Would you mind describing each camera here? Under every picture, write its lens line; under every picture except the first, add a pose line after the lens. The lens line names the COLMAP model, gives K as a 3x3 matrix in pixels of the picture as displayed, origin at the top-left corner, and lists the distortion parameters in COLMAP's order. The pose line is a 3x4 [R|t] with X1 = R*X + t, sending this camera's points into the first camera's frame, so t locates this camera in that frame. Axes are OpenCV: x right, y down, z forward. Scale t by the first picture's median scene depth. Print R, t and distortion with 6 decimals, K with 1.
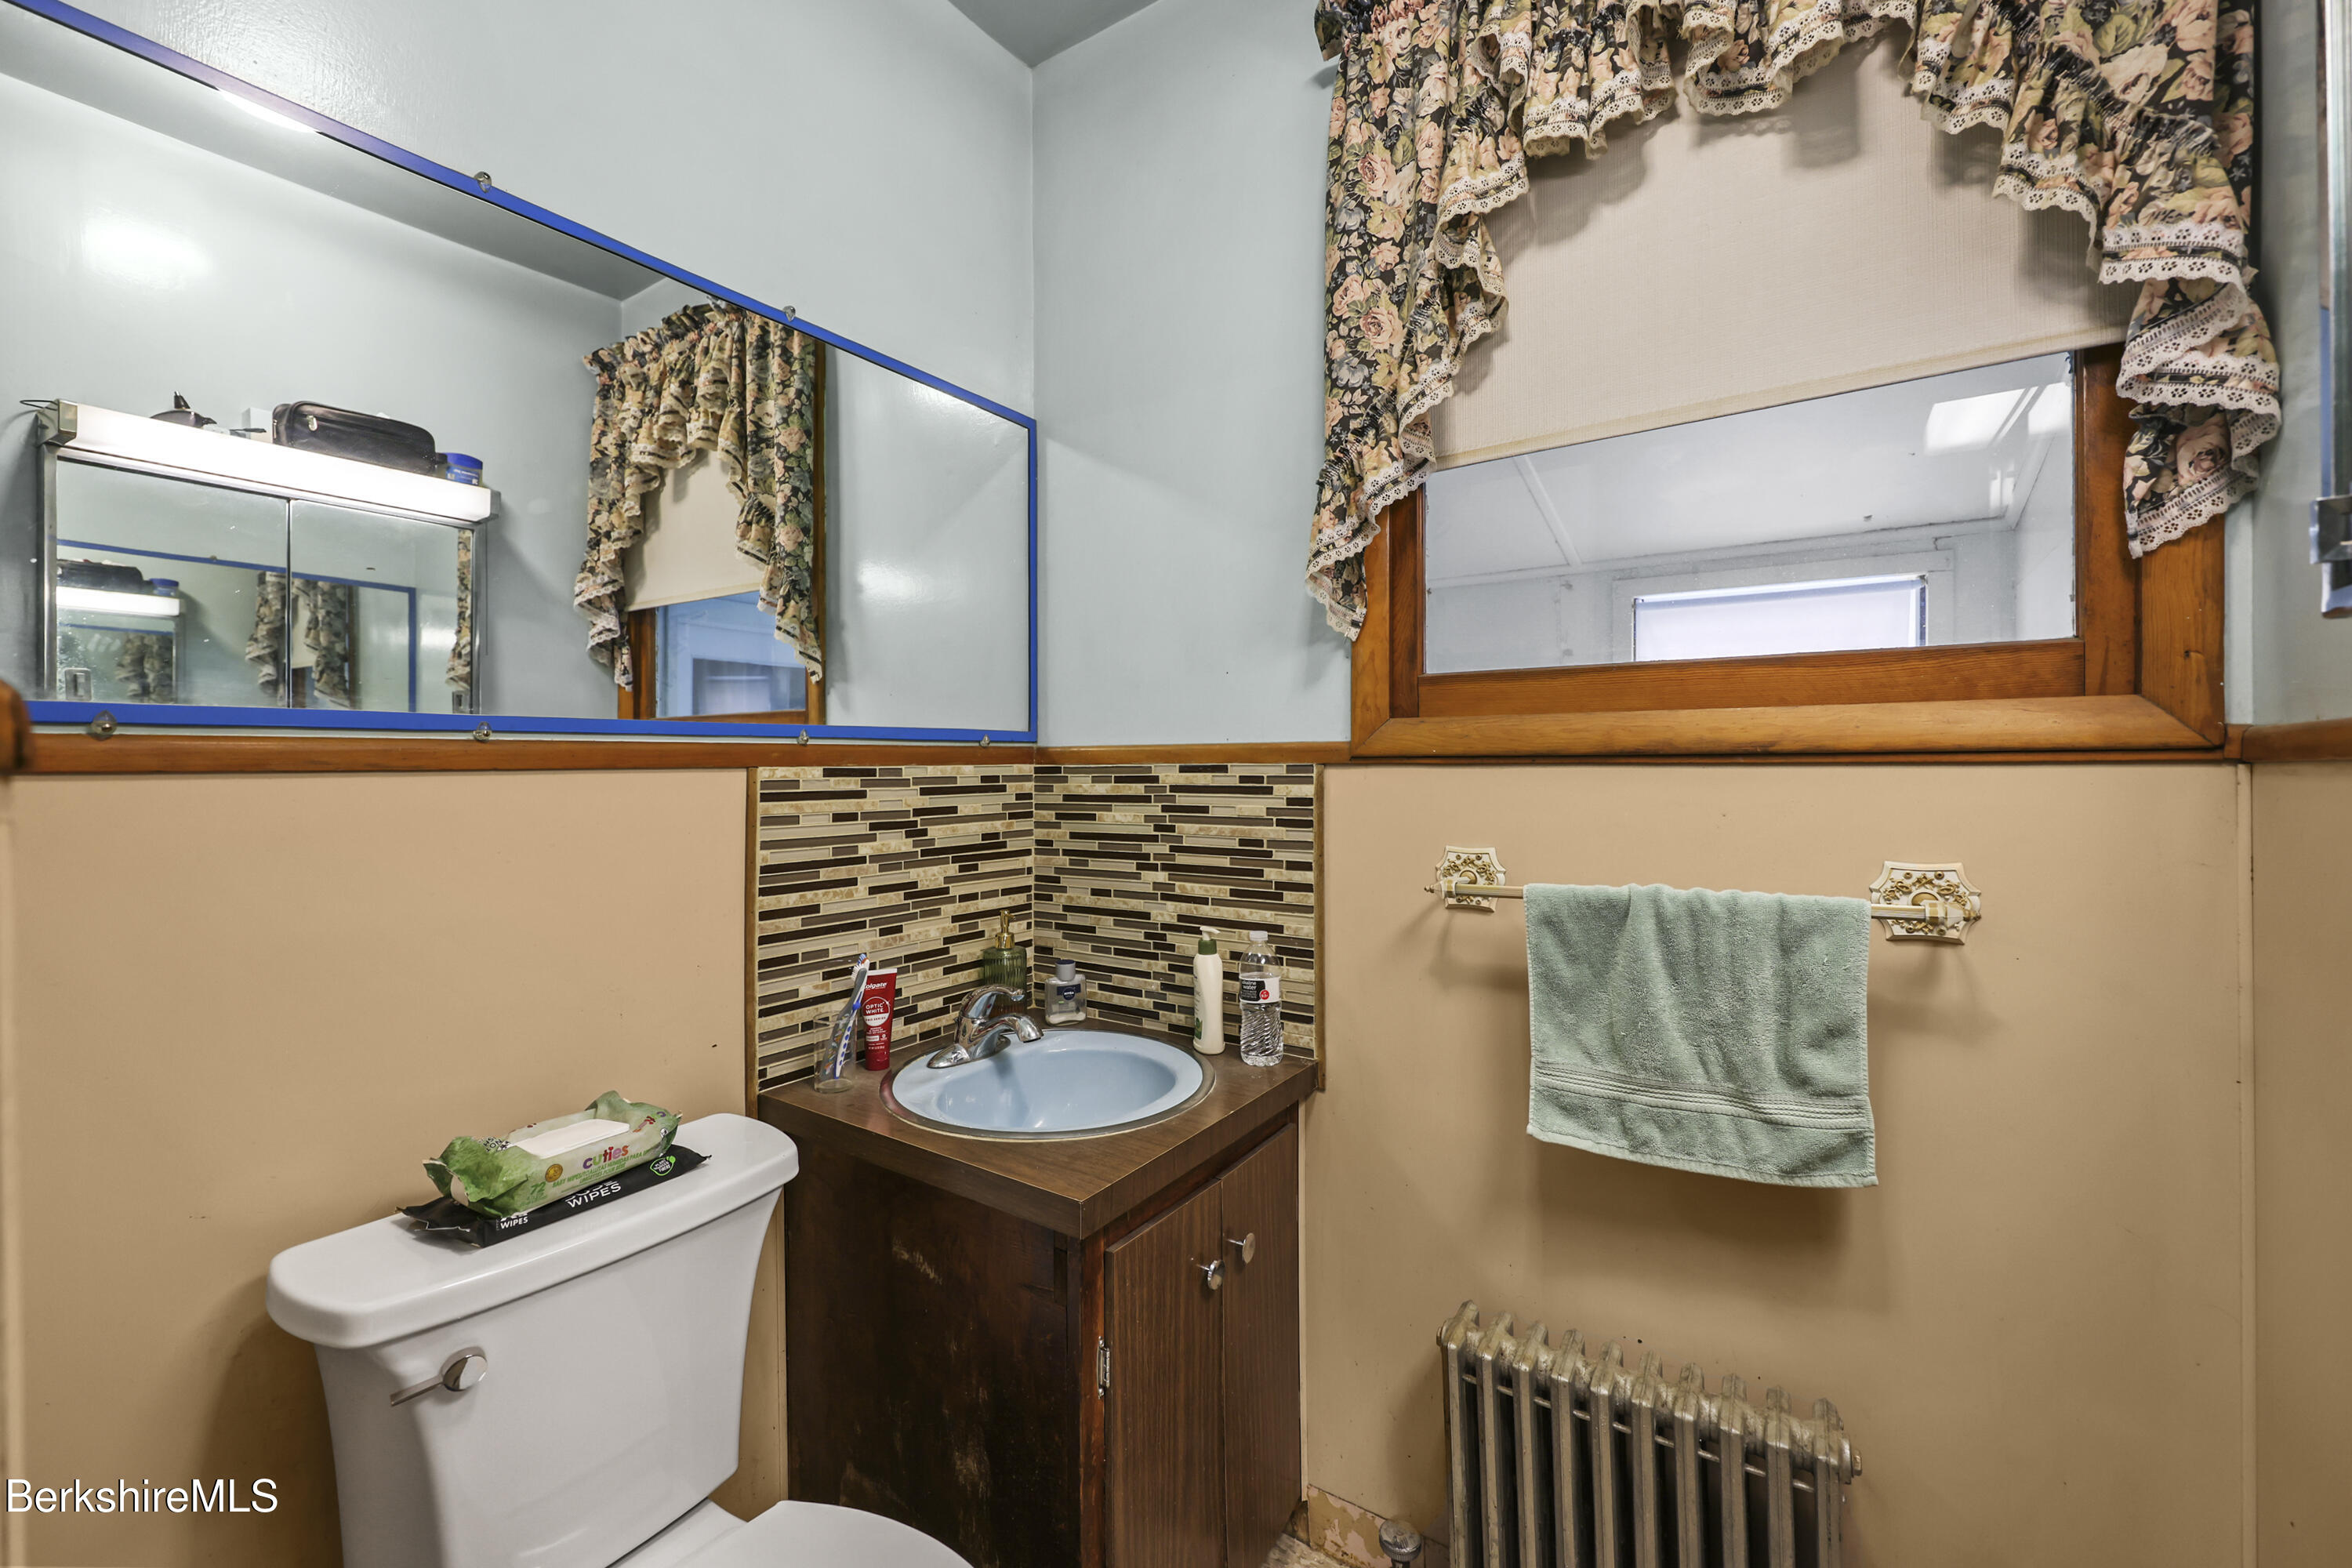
lens RADIAL K [[952.7, 0, 1175.2], [0, 952.7, 764.3], [0, 0, 1]] dist [-0.000675, -0.000271]
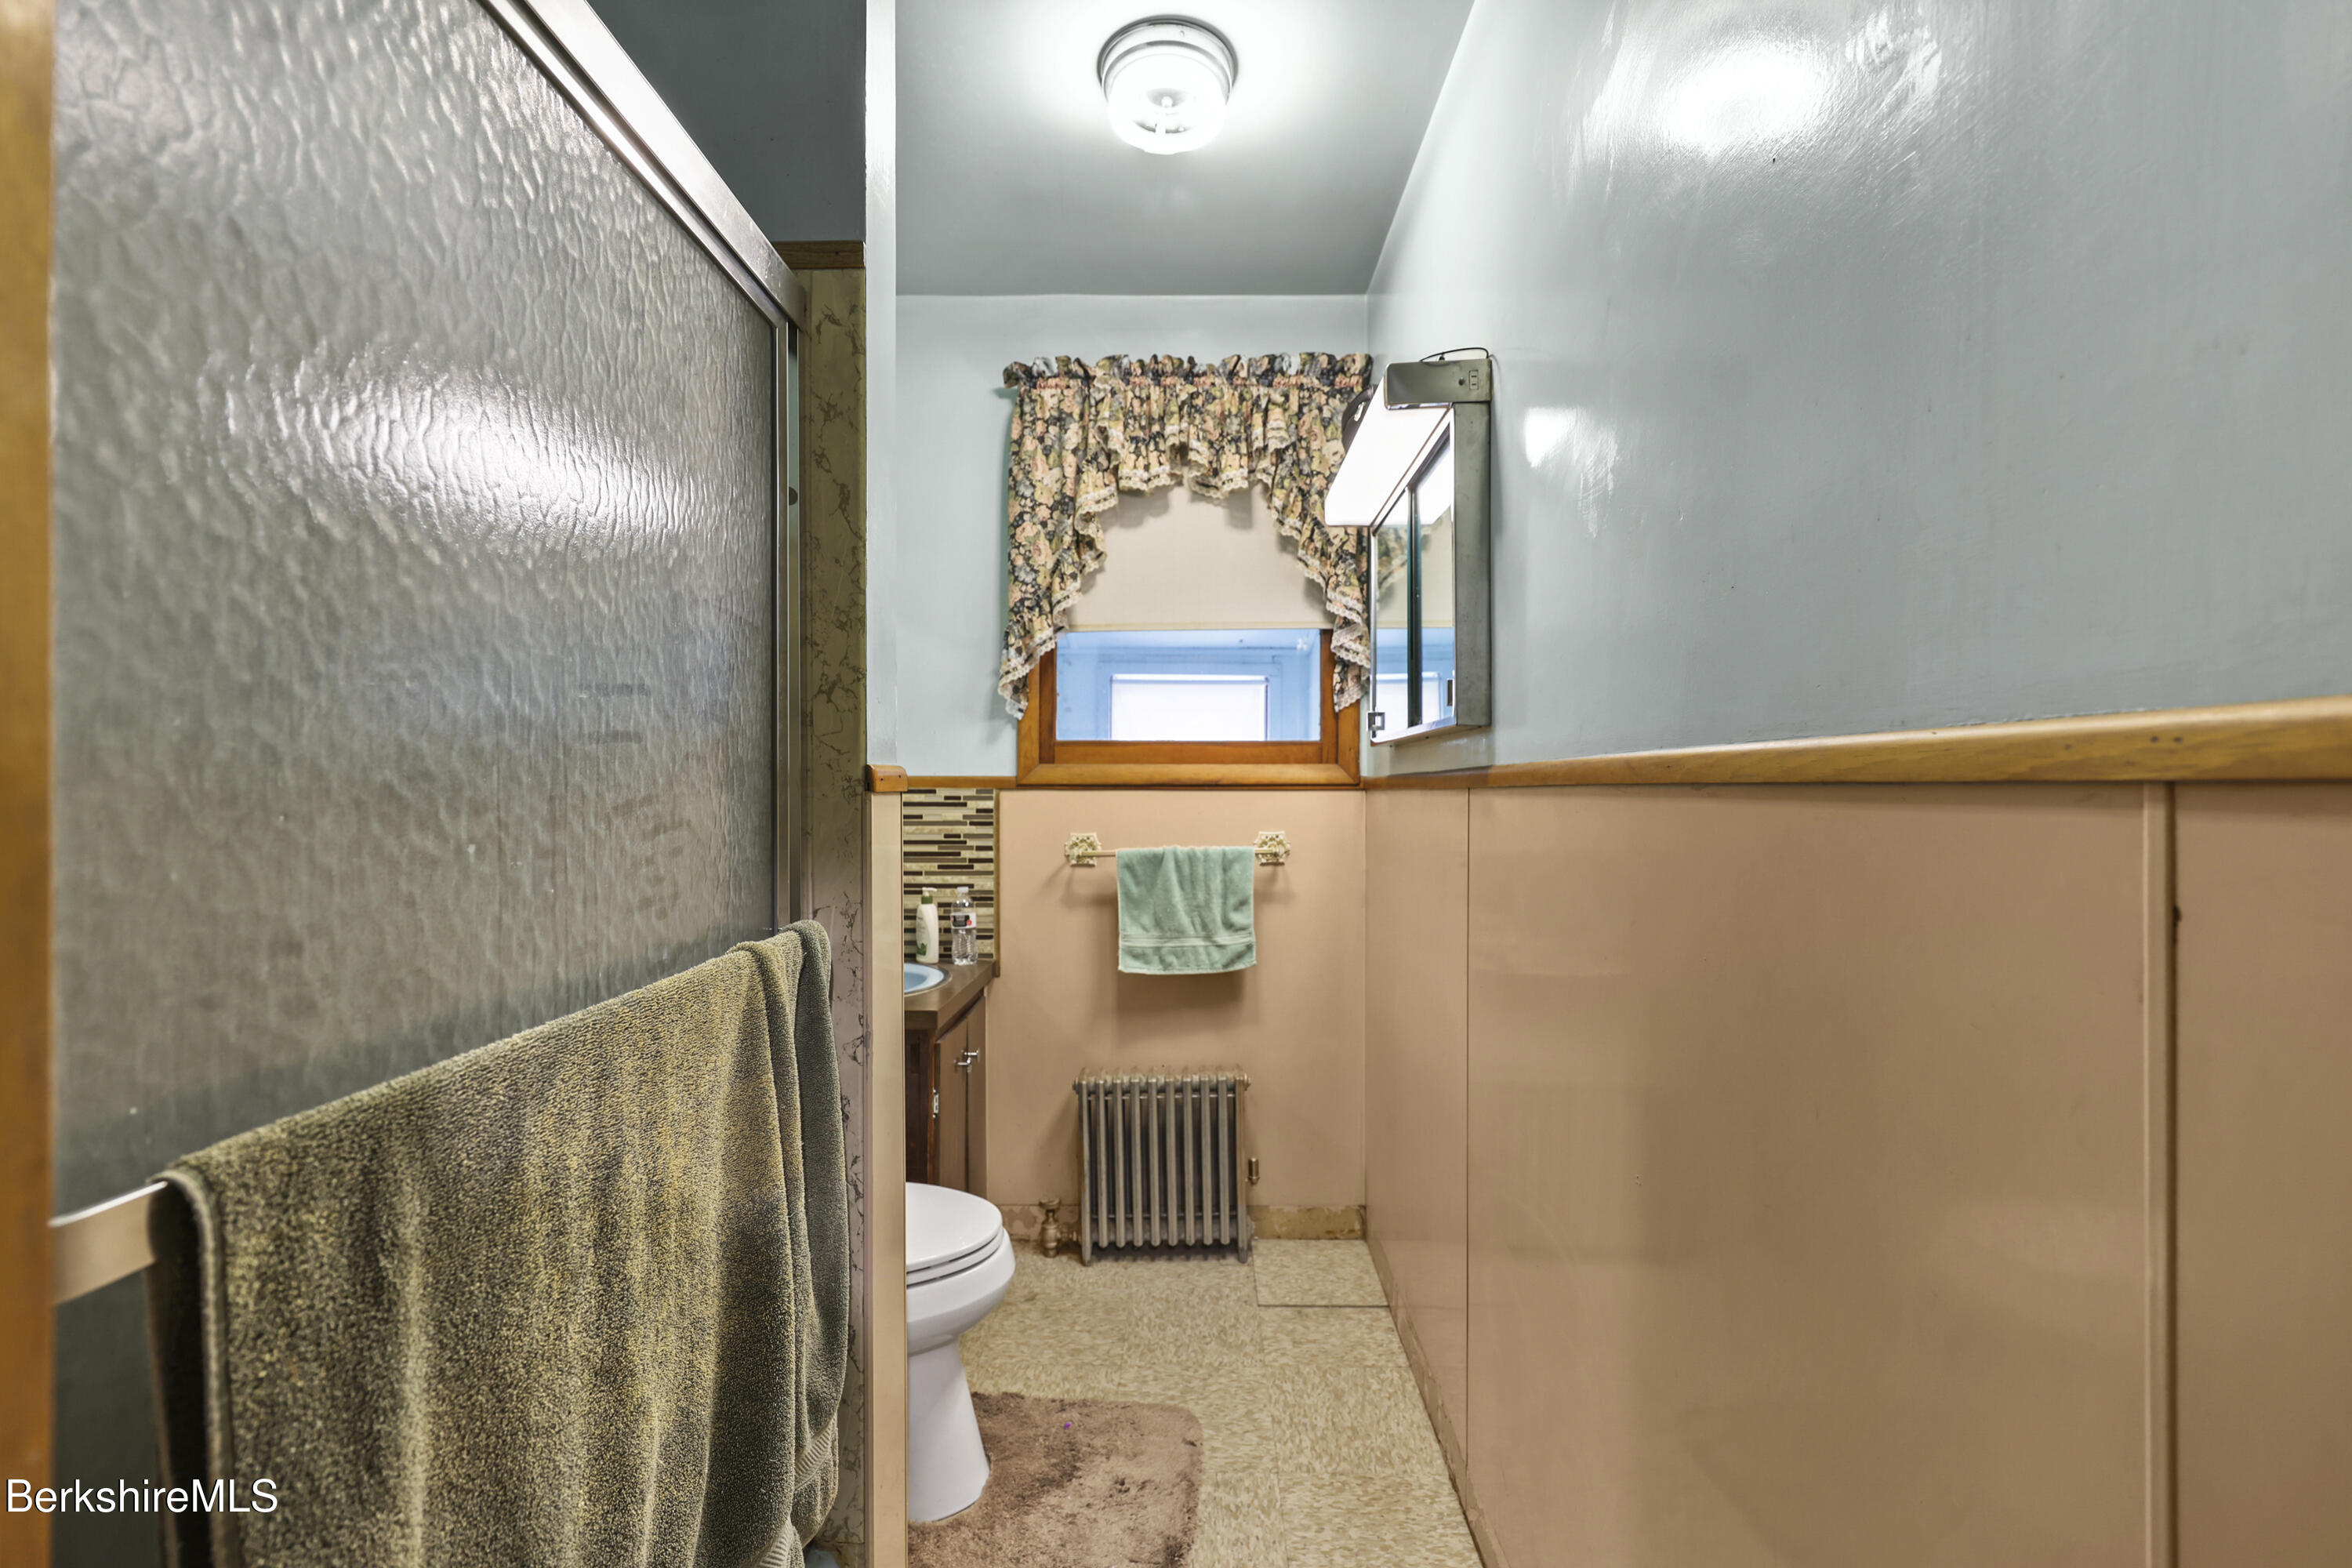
lens RADIAL K [[952.7, 0, 1178.1], [0, 952.7, 789.6], [0, 0, 1]] dist [-0.000675, -0.000271]
pose [[0.836271, 0.003453, 0.548305, -0.643511], [-0.005475, 0.999983, 0.002053, -0.005636], [-0.548289, -0.004719, 0.836276, -0.775855]]
